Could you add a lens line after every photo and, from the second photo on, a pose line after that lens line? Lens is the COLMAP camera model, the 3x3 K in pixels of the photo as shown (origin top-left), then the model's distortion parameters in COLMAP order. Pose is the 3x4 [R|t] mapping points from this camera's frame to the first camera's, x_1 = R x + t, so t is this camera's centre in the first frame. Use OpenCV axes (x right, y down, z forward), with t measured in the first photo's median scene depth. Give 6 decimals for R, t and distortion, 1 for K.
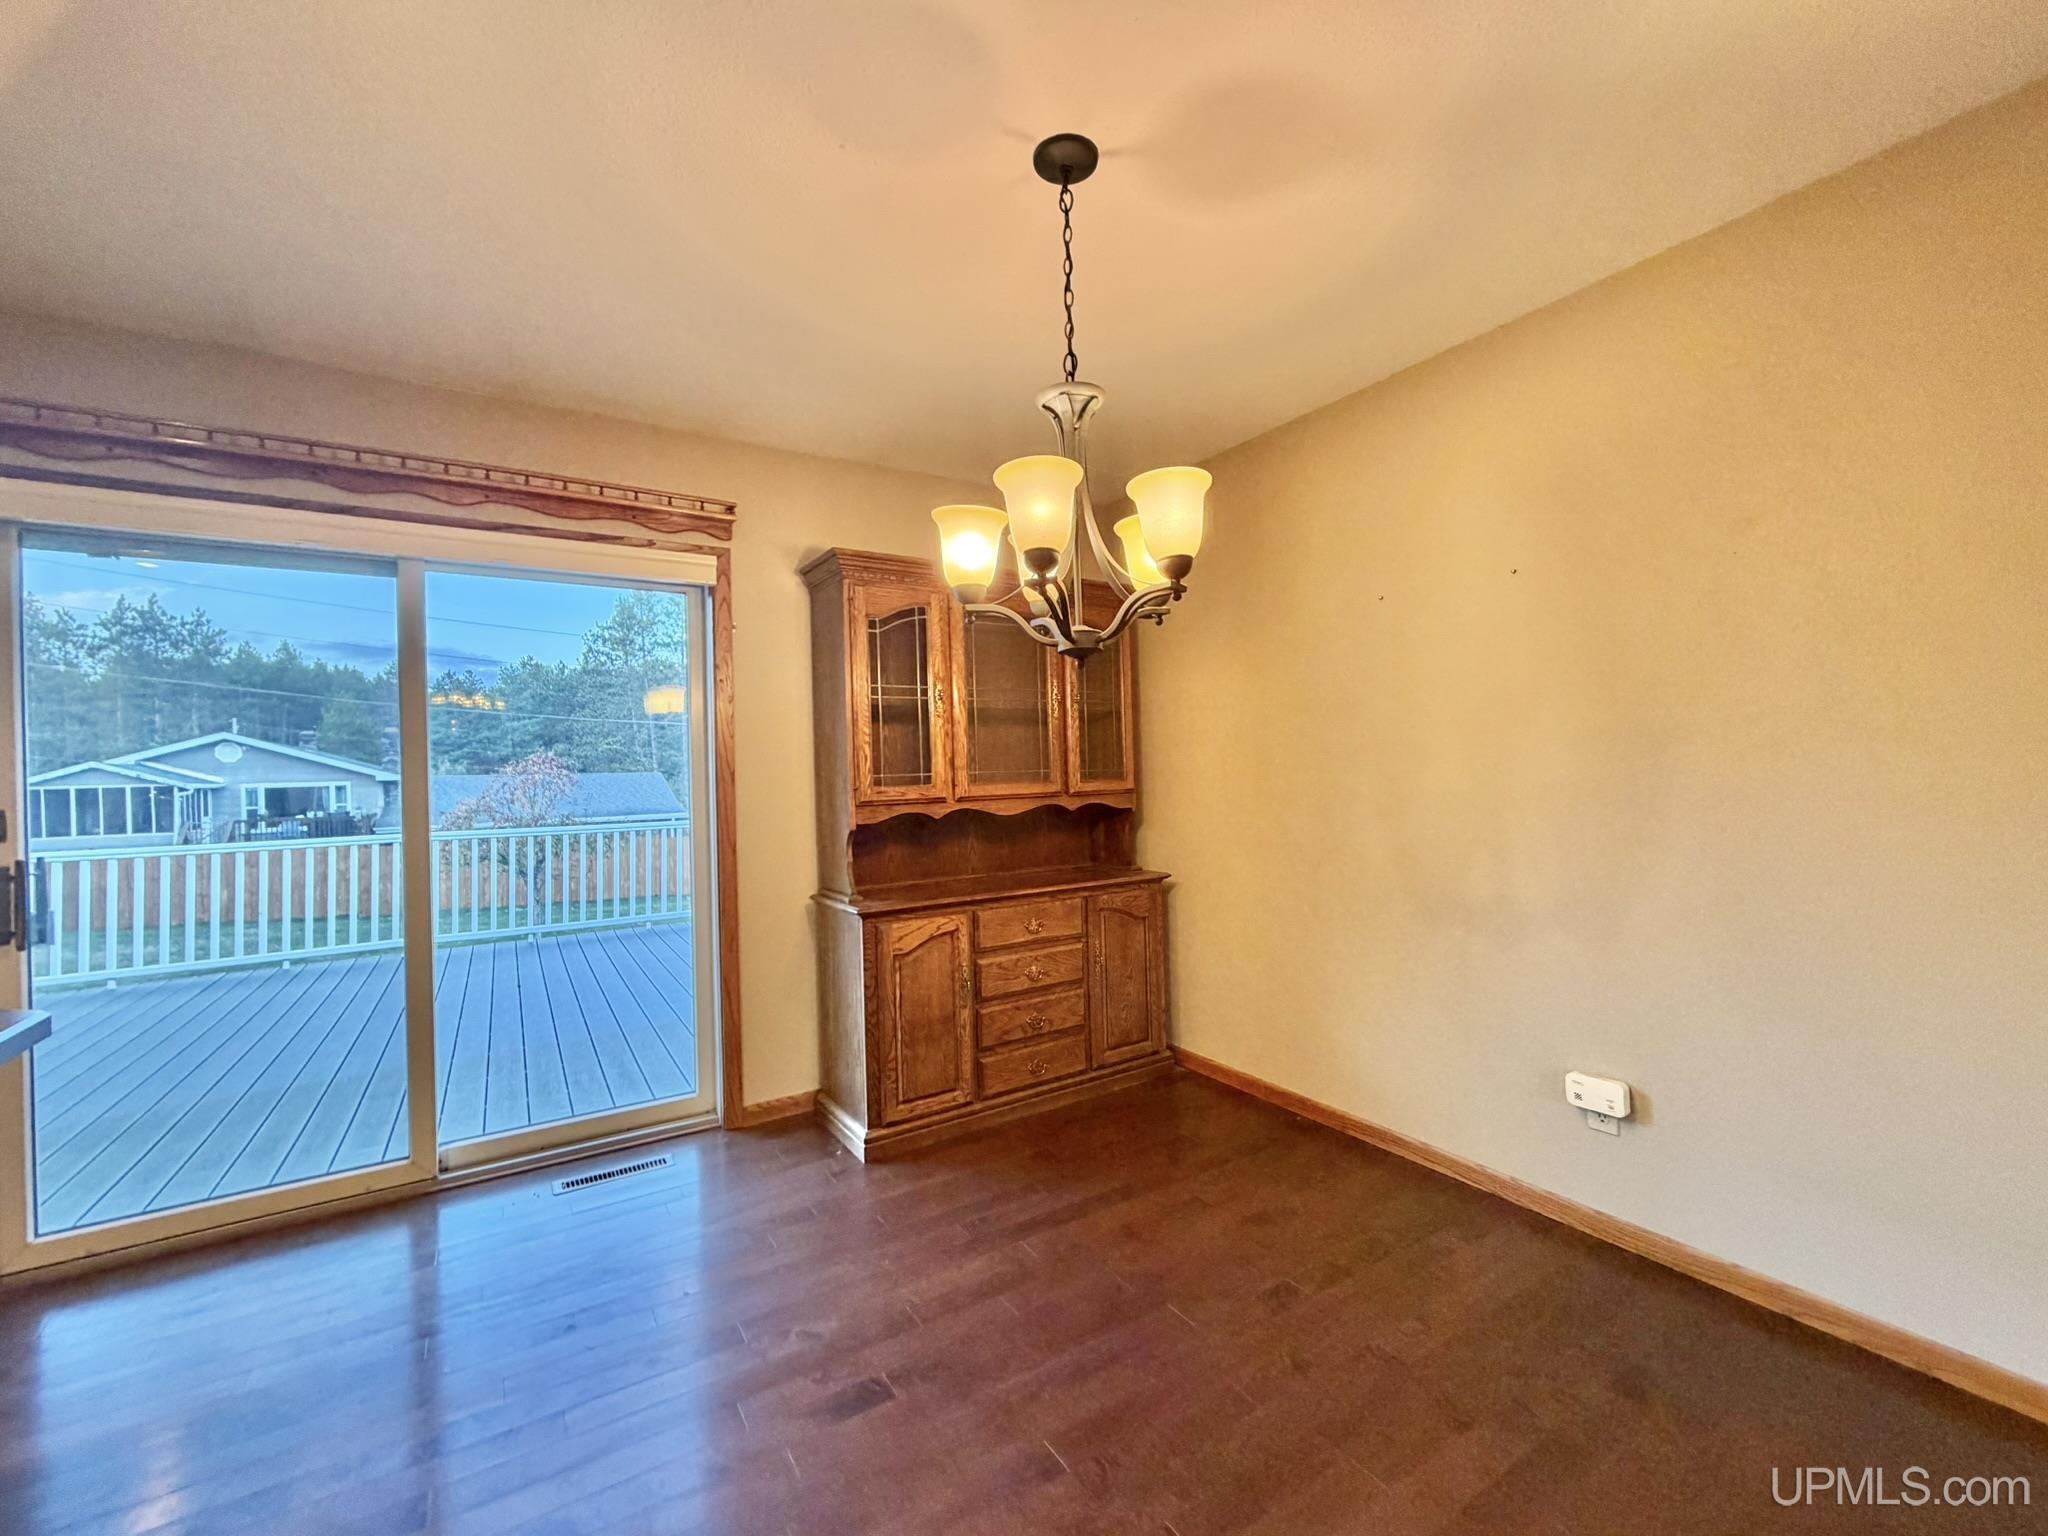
lens RADIAL K [[845.4, 0, 1028.8], [0, 845.4, 768.4], [0, 0, 1]] dist [0.001355, 0.000107]
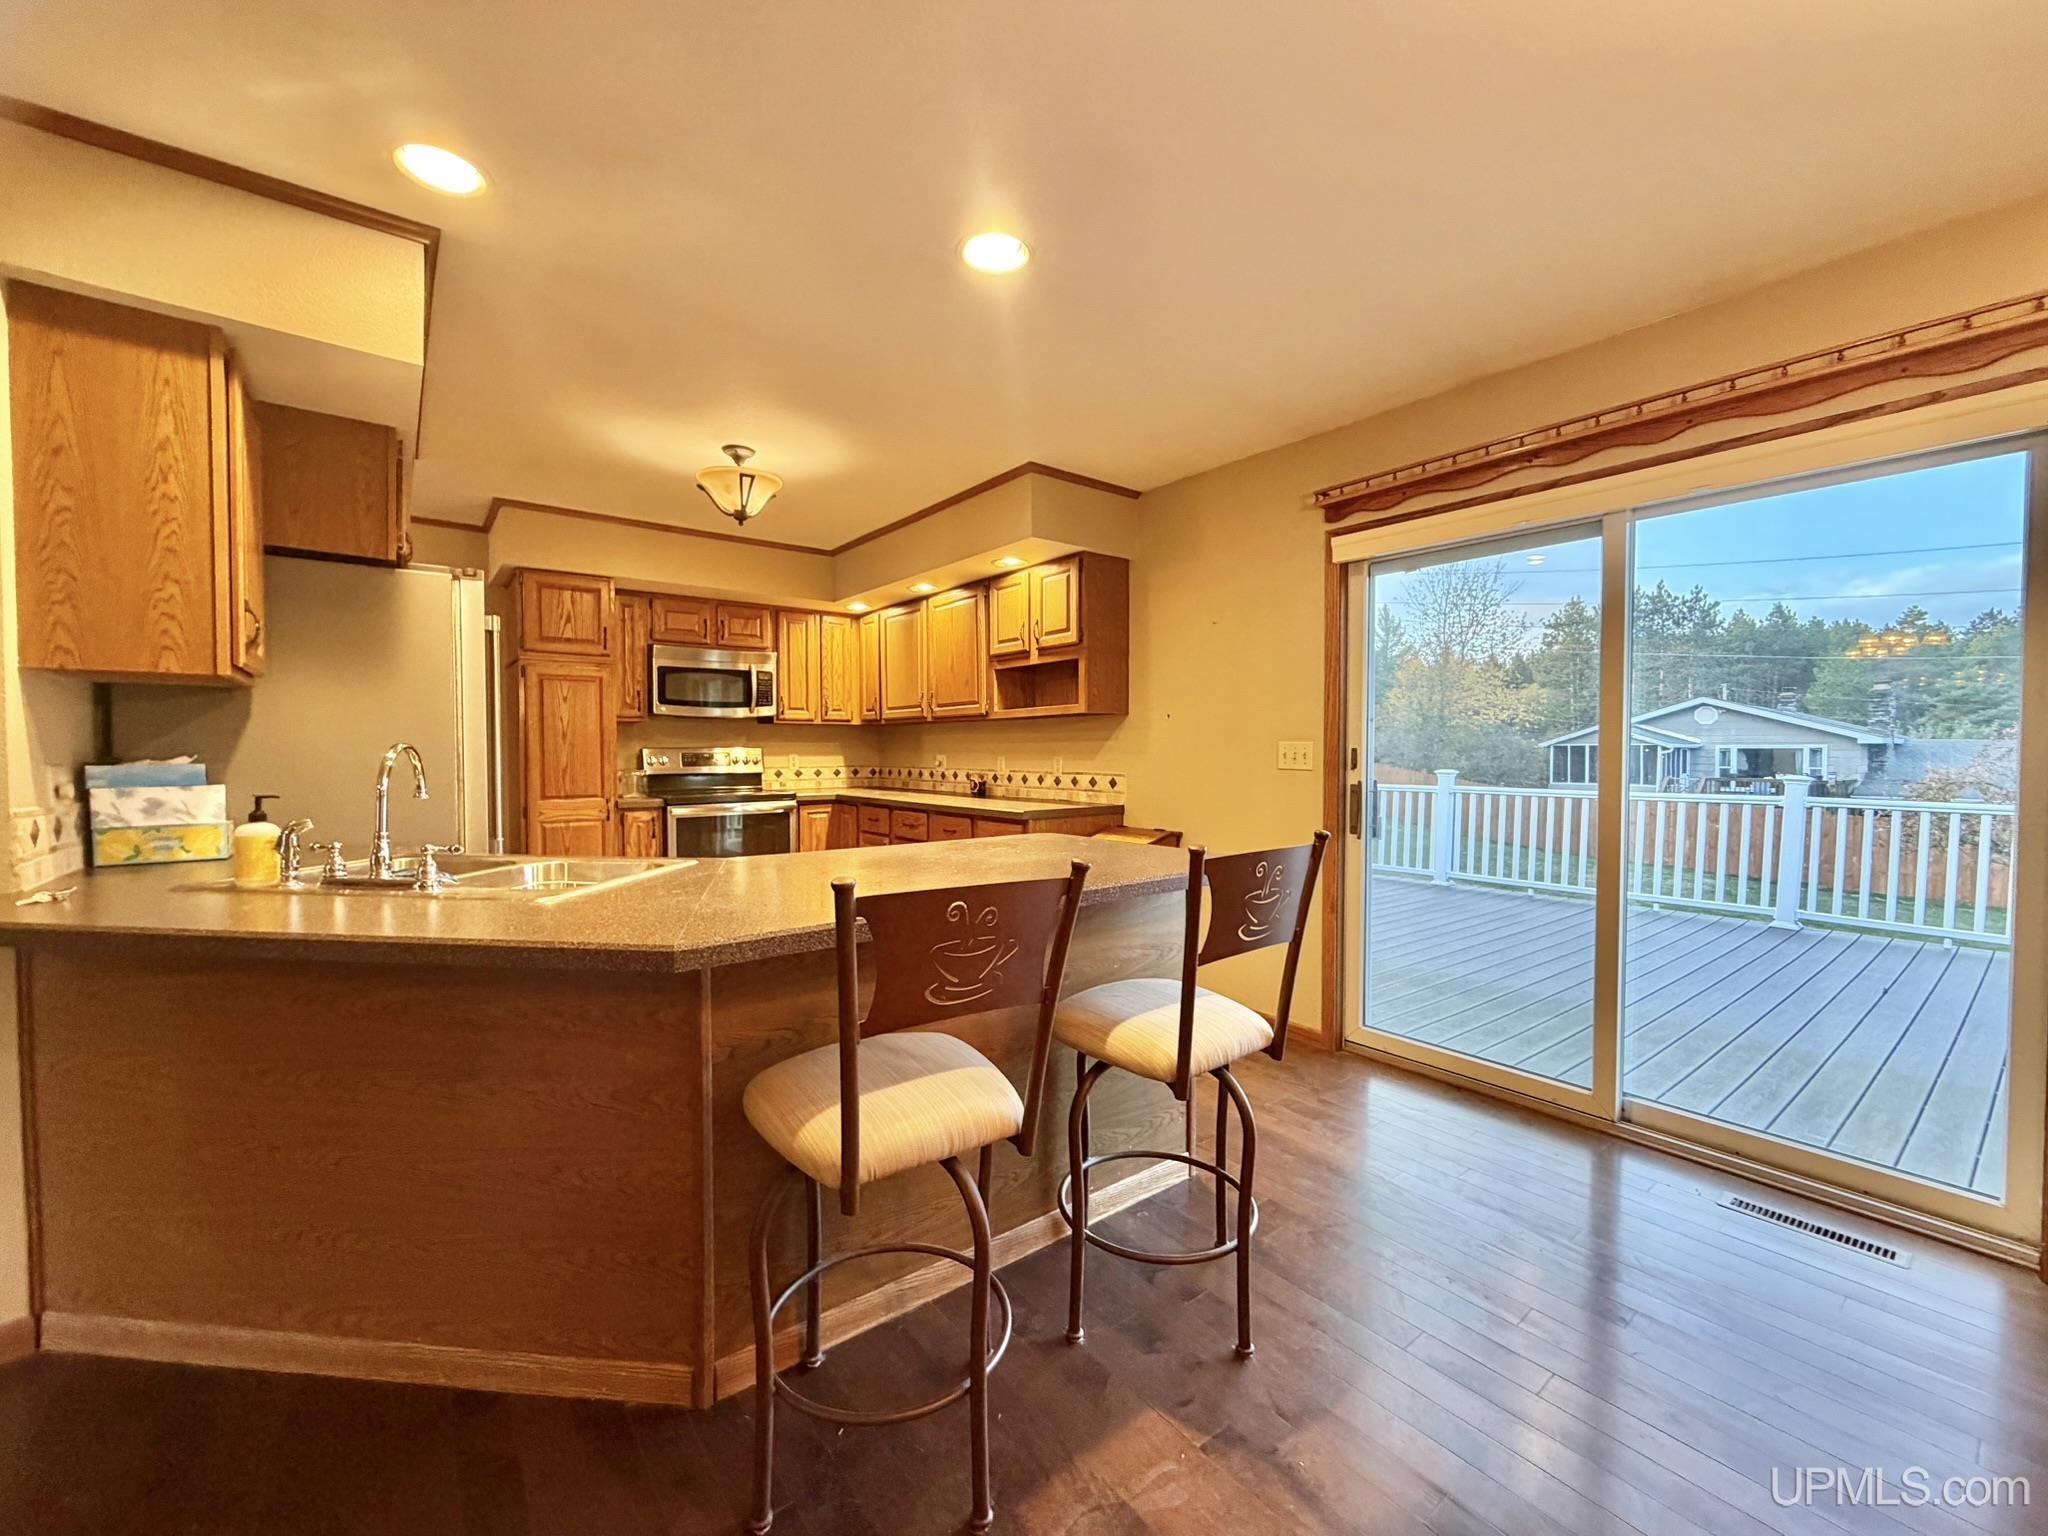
lens RADIAL K [[820.2, 0, 1021.5], [0, 820.2, 771.3], [0, 0, 1]] dist [-0.000554, 0.000266]
pose [[0.098377, 0.049641, -0.993910, 0.158613], [-0.001033, 0.998760, 0.049781, 0.011002], [0.995149, -0.003871, 0.098307, 0.162171]]
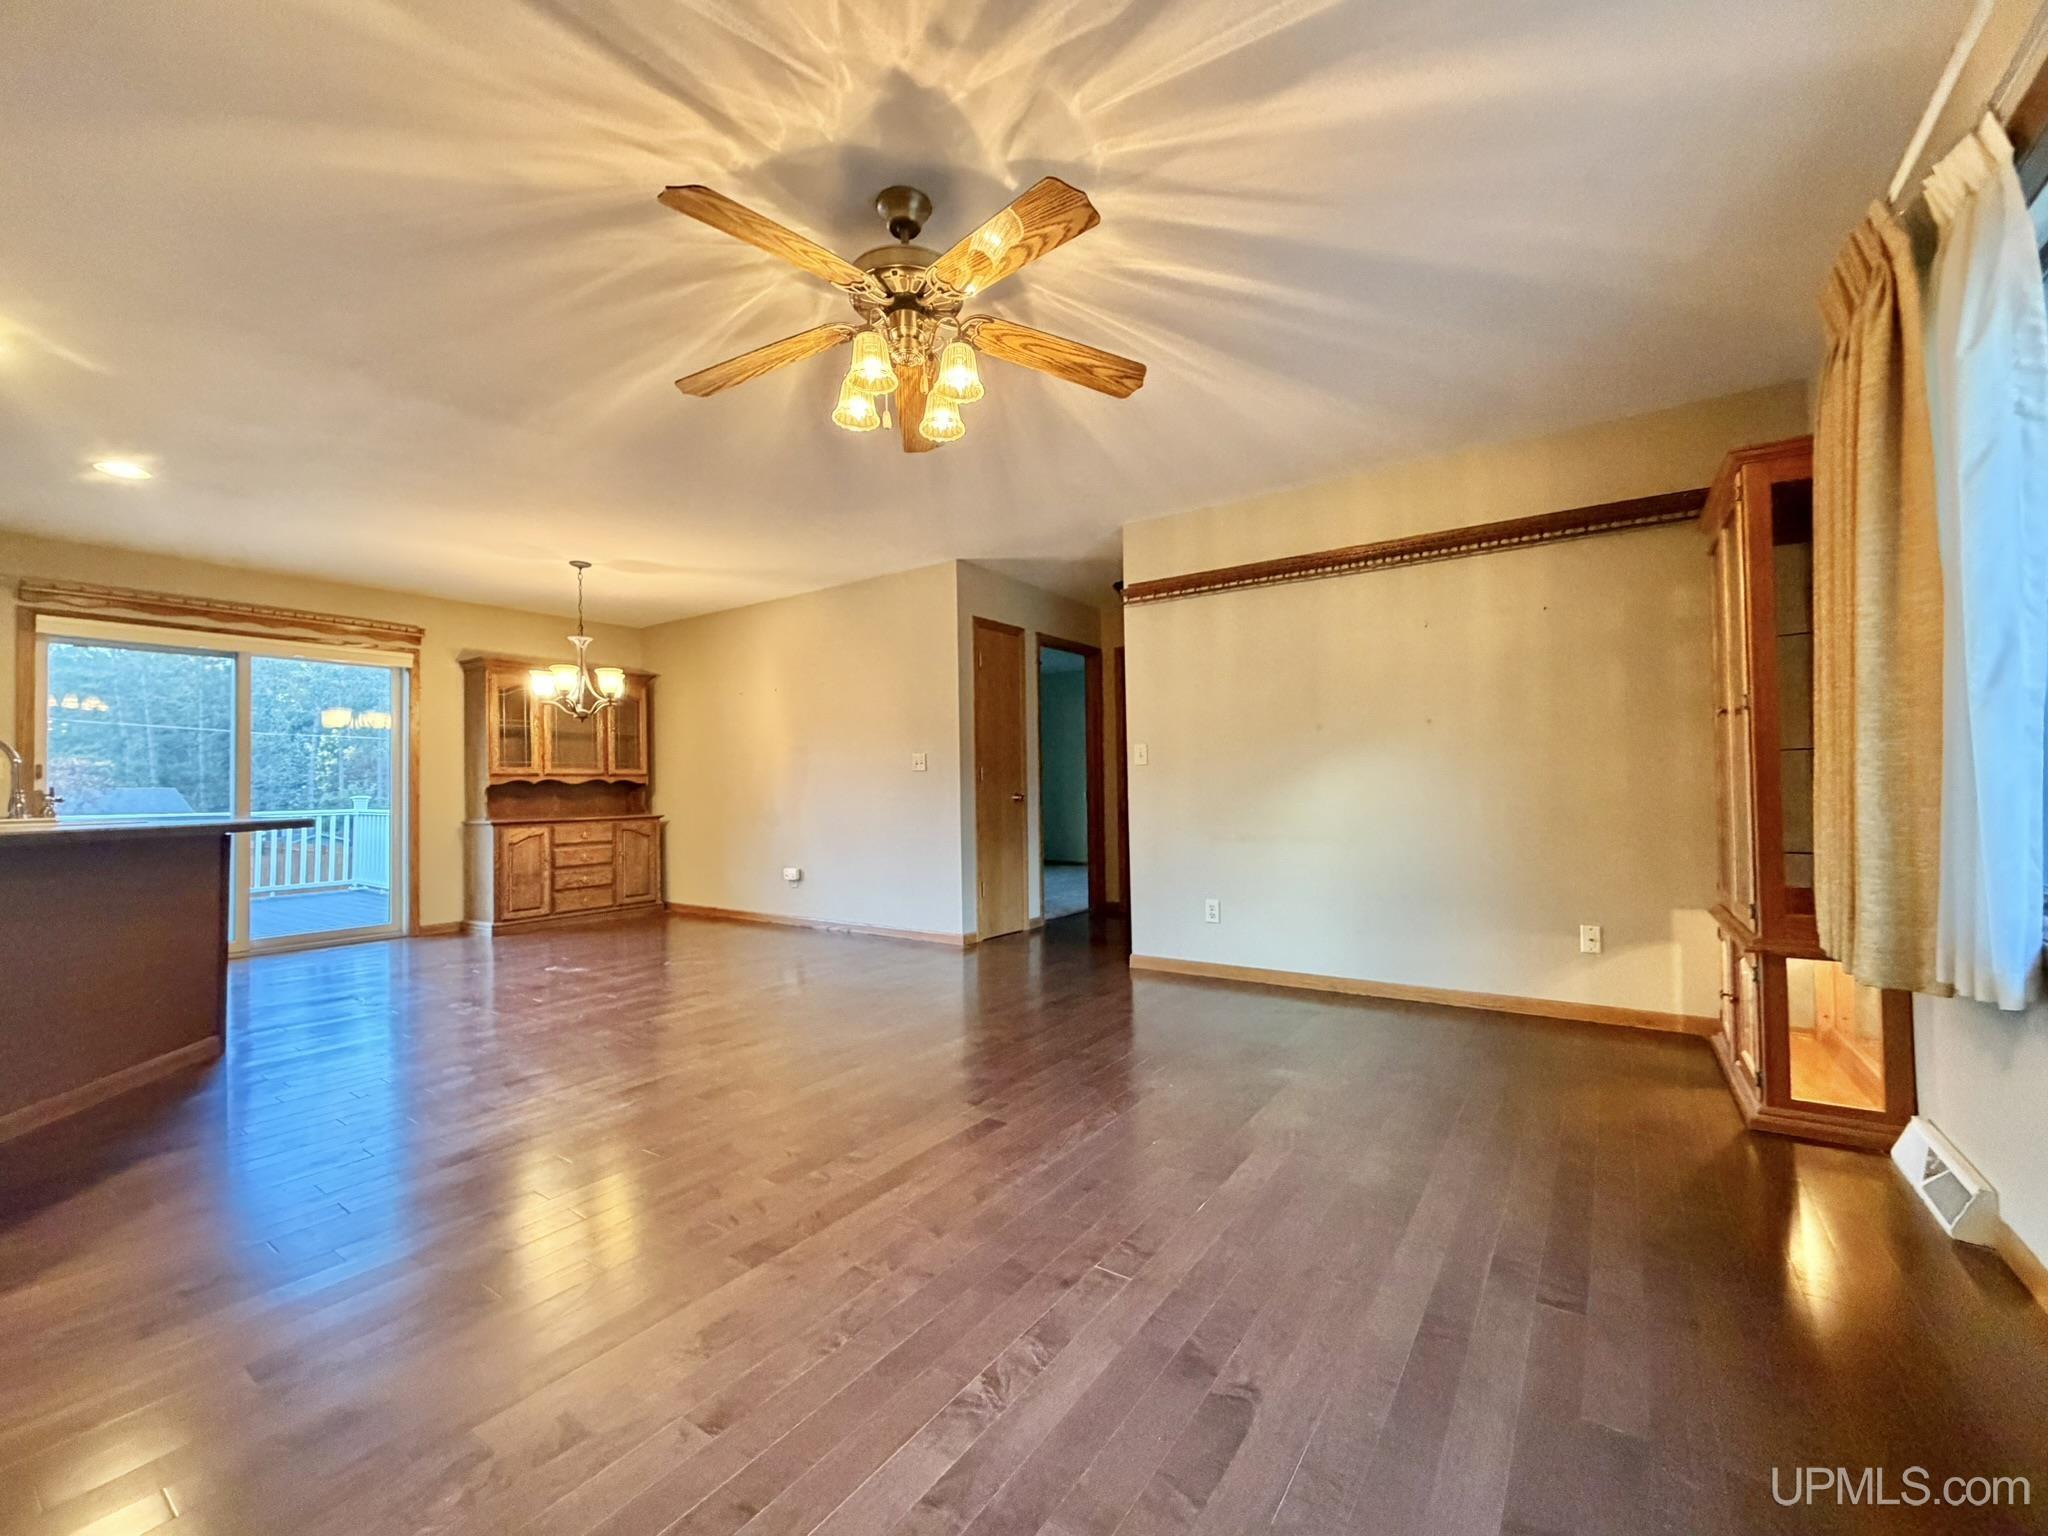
lens RADIAL K [[831.0, 0, 1022.1], [0, 831.0, 771.9], [0, 0, 1]] dist [0.000115, 0.000291]
pose [[0.919449, 0.018054, 0.392794, 0.193336], [-0.008744, 0.999637, -0.025479, 0.070854], [-0.393111, 0.019992, 0.919274, -1.361172]]
